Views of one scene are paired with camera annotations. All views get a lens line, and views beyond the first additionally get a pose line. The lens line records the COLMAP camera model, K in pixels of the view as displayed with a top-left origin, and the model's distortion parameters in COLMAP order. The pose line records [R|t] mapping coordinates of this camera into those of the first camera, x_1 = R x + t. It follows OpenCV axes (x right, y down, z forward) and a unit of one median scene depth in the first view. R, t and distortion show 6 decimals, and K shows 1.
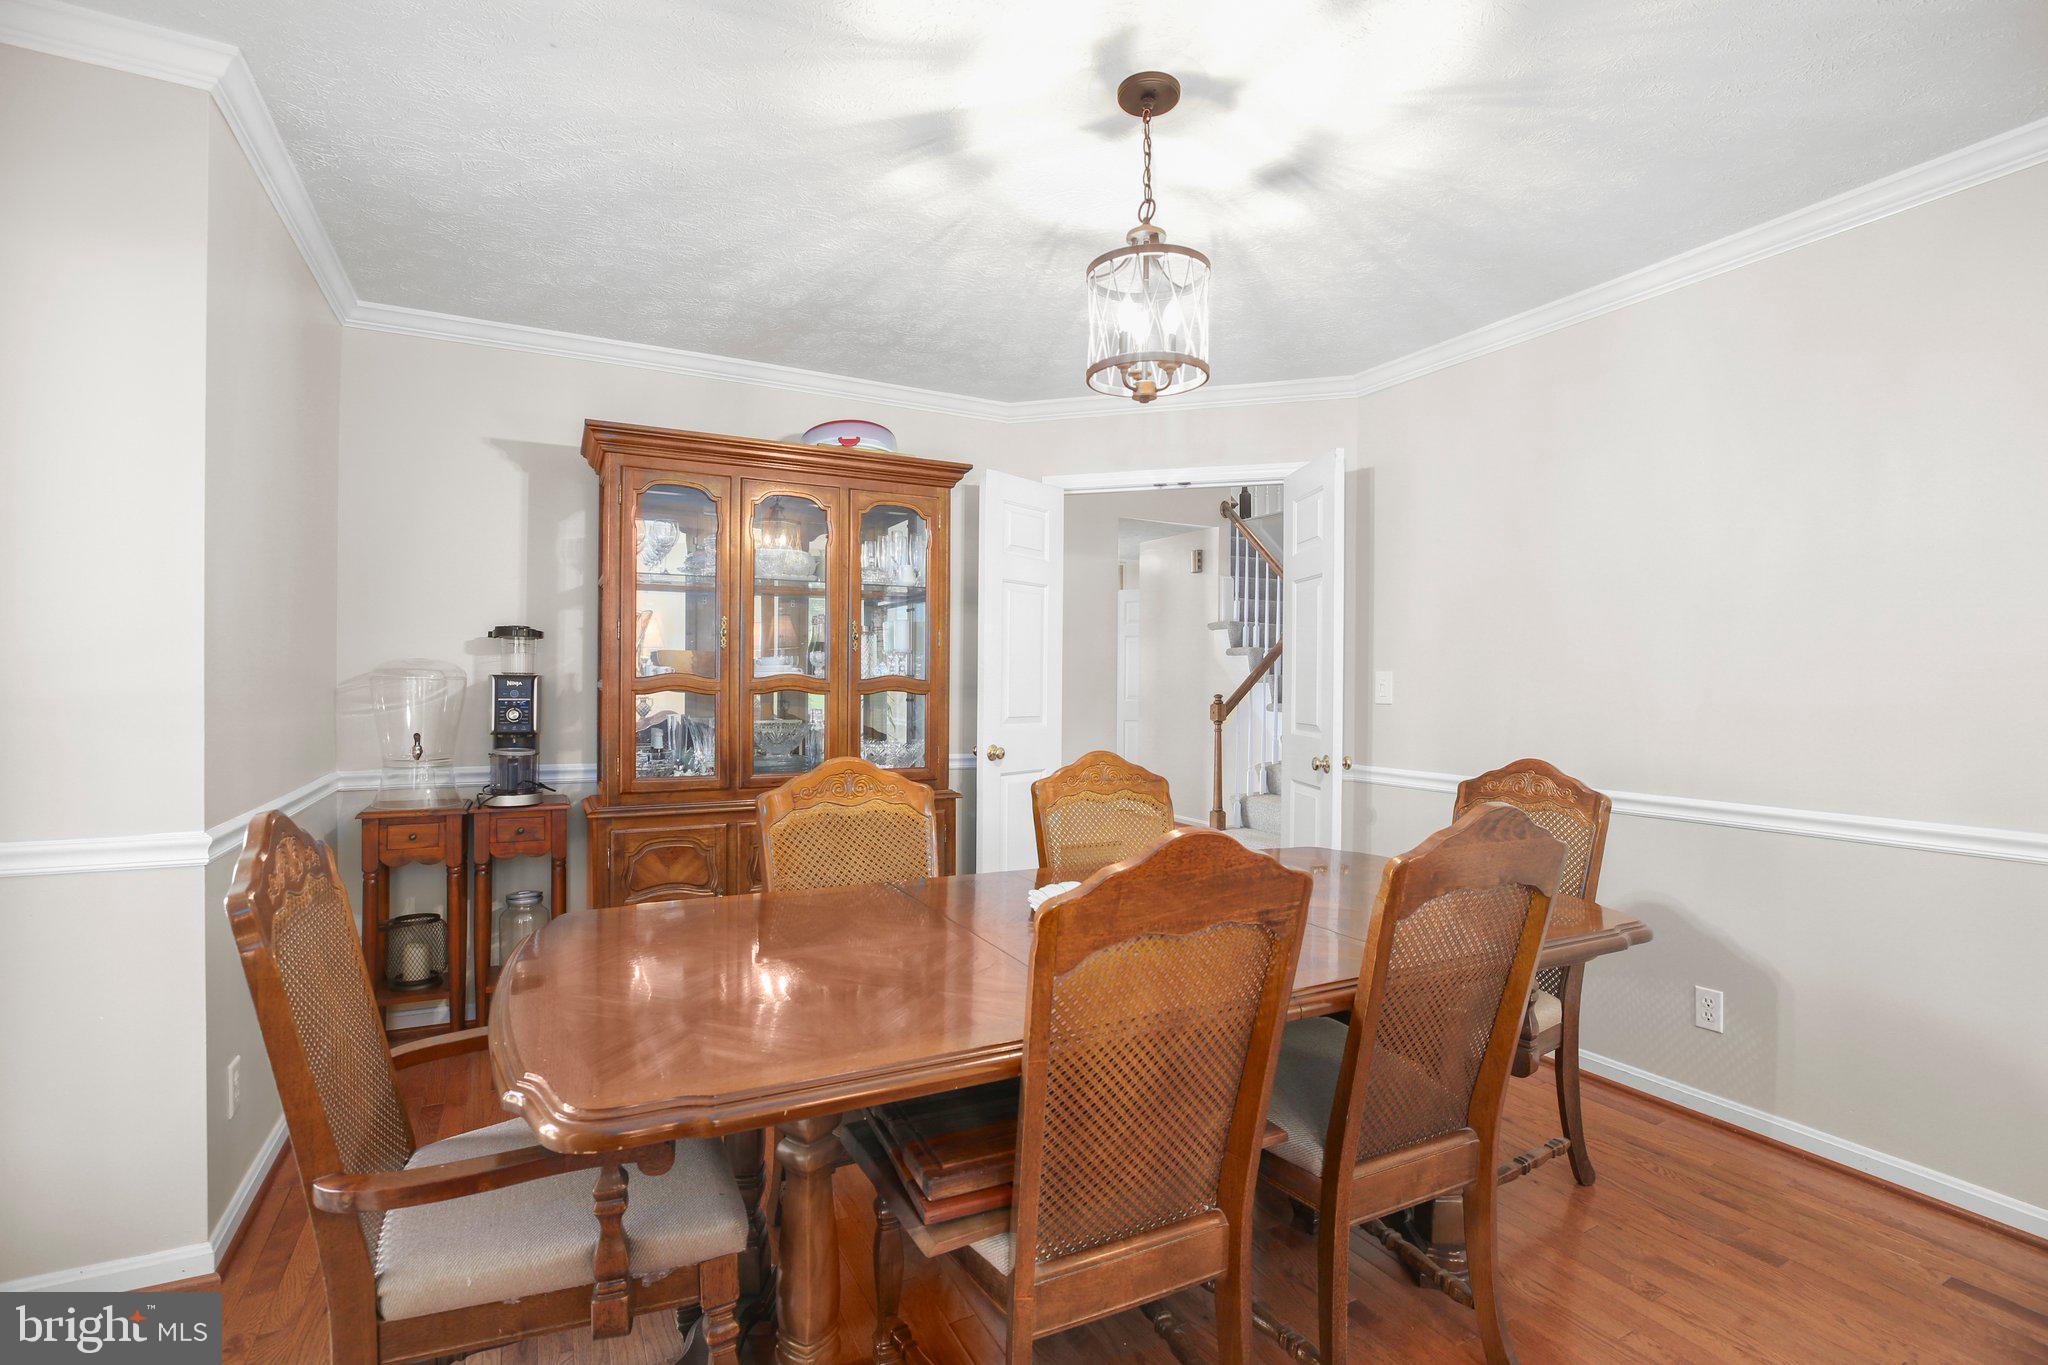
lens RADIAL K [[953.0, 0, 1023.6], [0, 953.0, 682.1], [0, 0, 1]] dist [-0.005245, 0.000477]
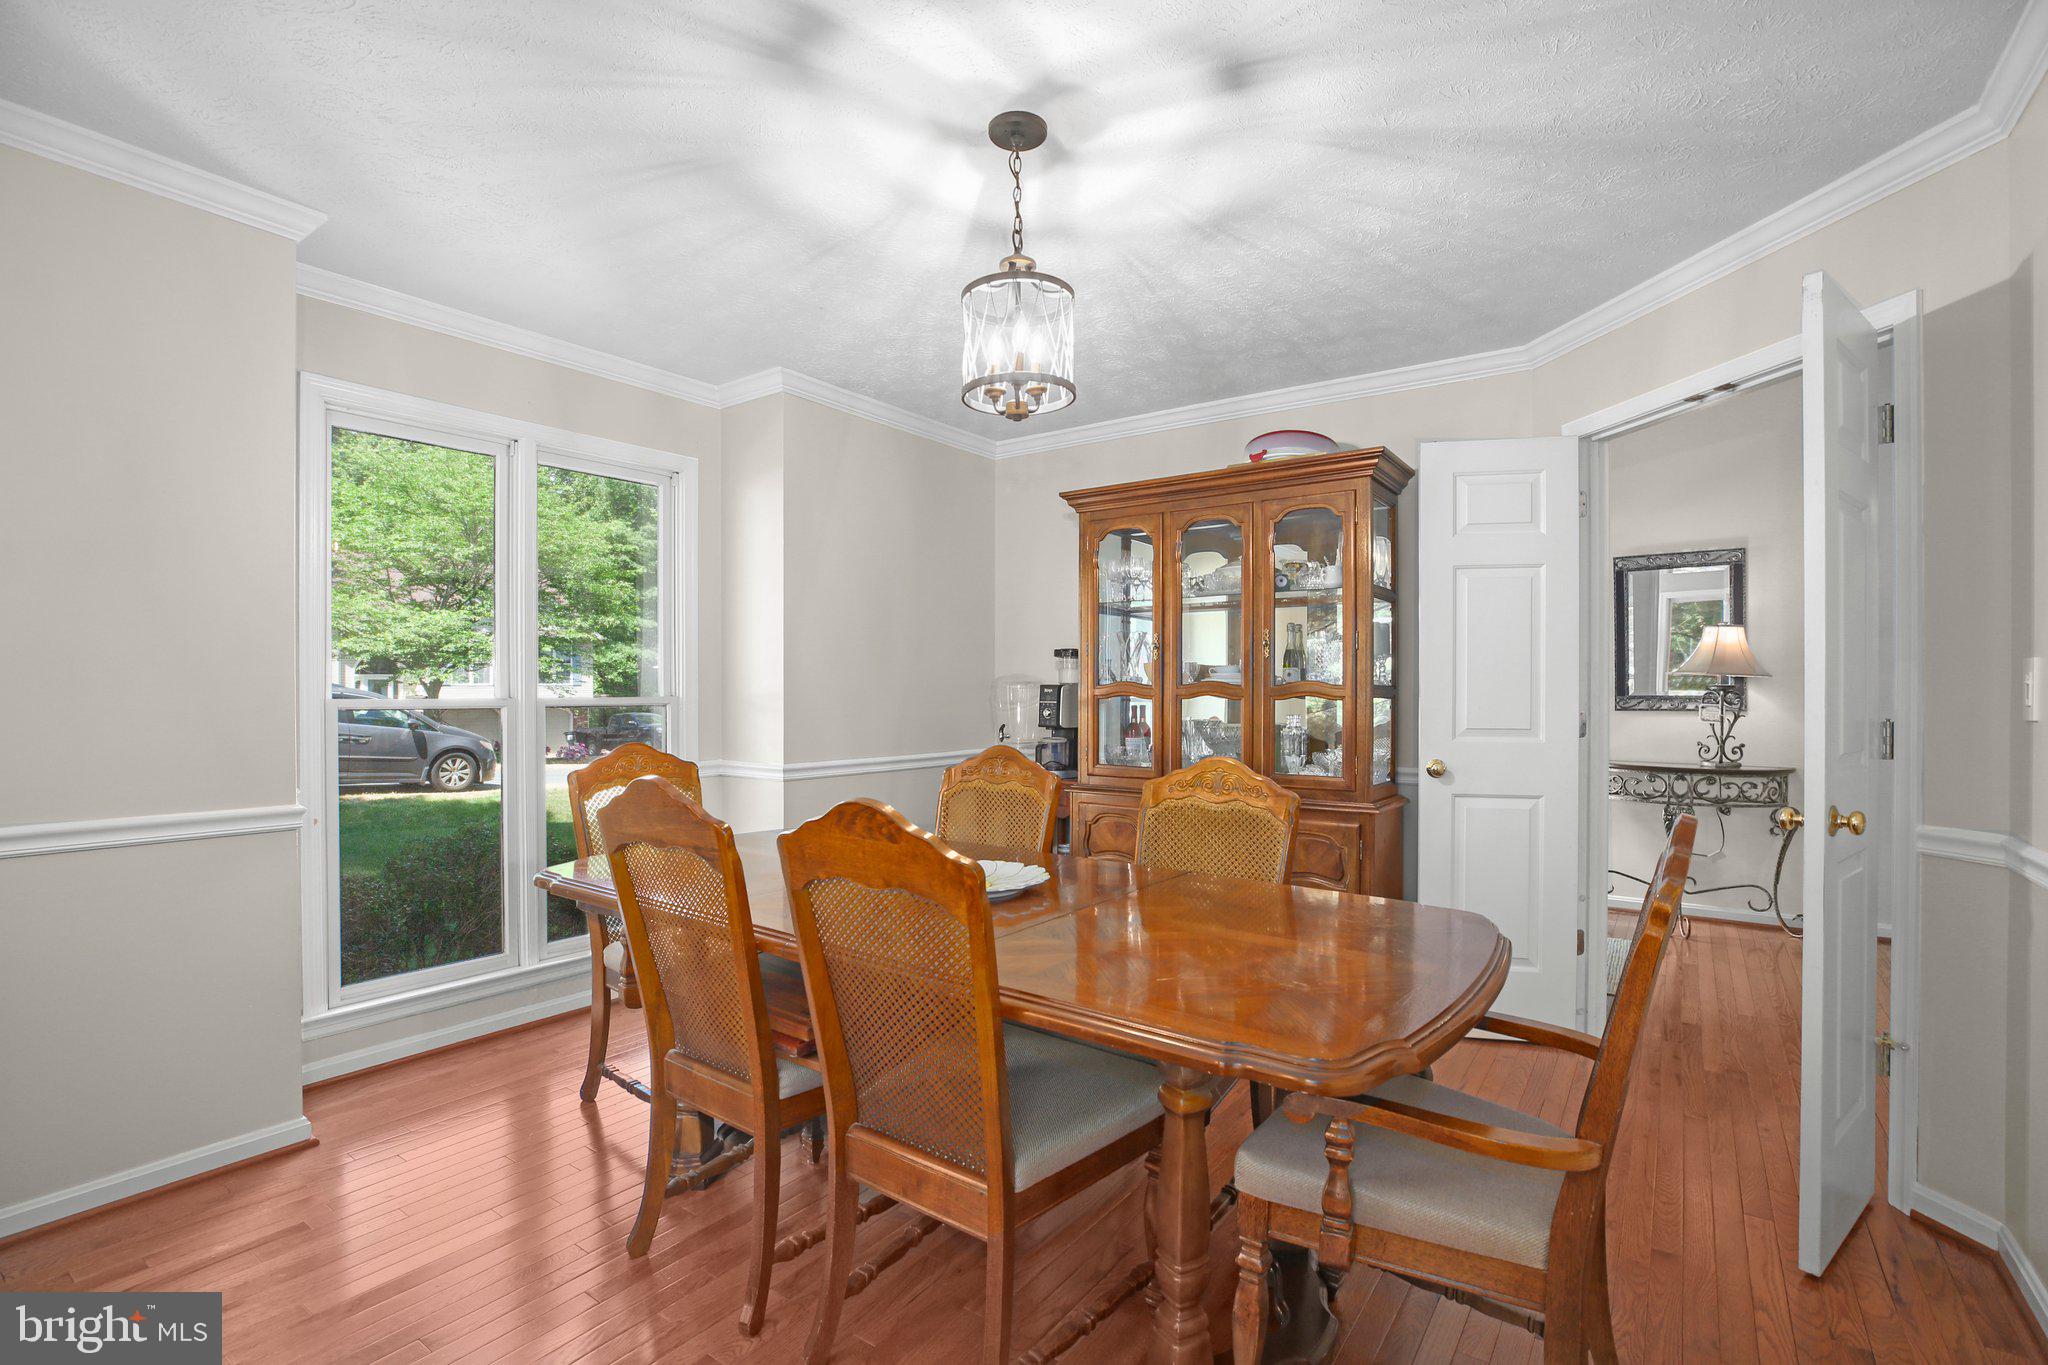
lens RADIAL K [[953.0, 0, 1035.0], [0, 953.0, 696.2], [0, 0, 1]] dist [-0.005245, 0.000477]
pose [[0.451847, 0.000225, -0.892095, 0.646212], [0.002727, 0.999995, 0.001633, 0.006690], [0.892091, -0.003171, 0.451844, 0.318745]]
